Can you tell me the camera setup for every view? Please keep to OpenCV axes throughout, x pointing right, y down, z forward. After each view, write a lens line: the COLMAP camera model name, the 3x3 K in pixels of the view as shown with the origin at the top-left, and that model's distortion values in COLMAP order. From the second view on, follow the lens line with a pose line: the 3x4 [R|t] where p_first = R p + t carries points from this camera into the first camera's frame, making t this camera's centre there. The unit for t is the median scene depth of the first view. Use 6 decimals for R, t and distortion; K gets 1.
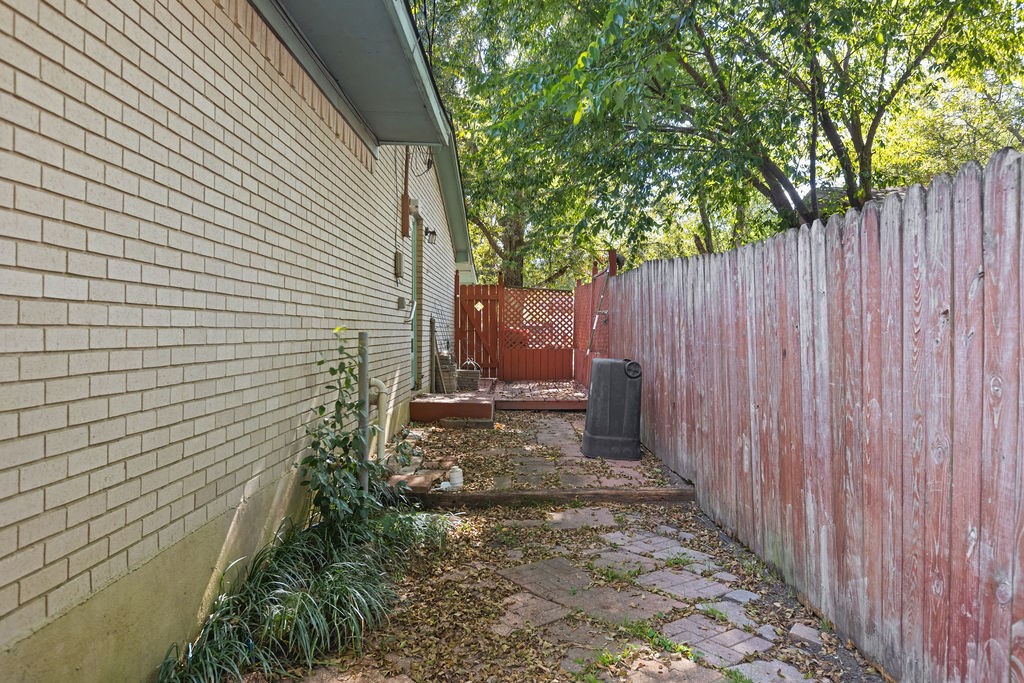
lens RADIAL K [[797.4, 0, 512.0], [0, 797.4, 337.9], [0, 0, 1]] dist [-0.000071, -0.000013]
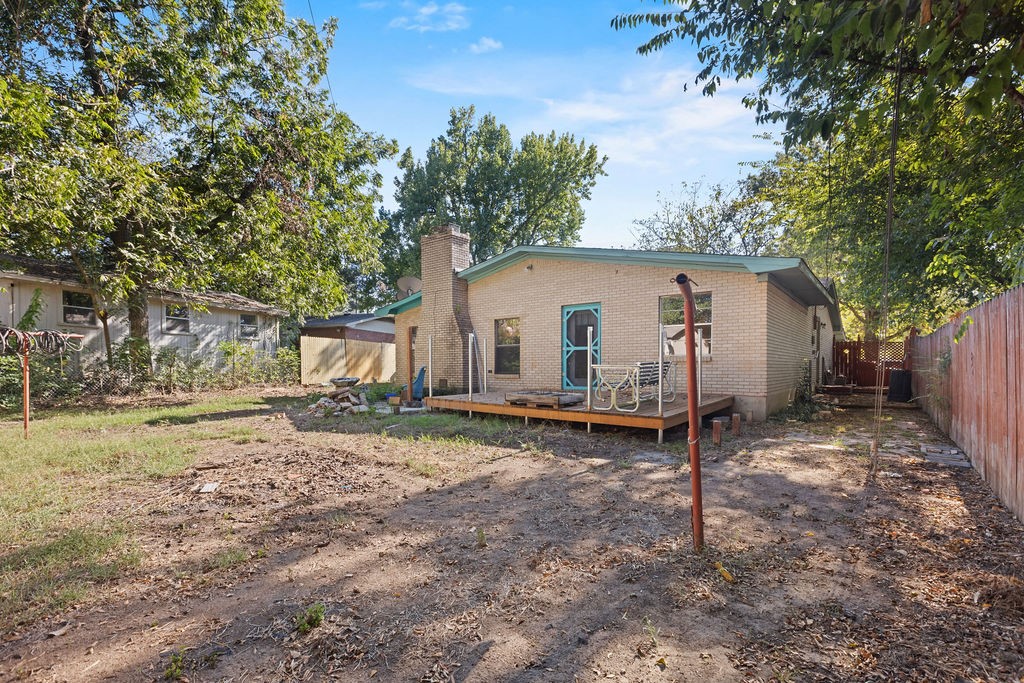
lens RADIAL K [[467.9, 0, 507.5], [0, 467.9, 366.6], [0, 0, 1]] dist [0.001361, -0.000024]
pose [[0.782095, 0.001502, -0.623158, 0.058290], [-0.004938, 0.999981, -0.003787, 0.023461], [0.623140, 0.006039, 0.782087, -1.090424]]
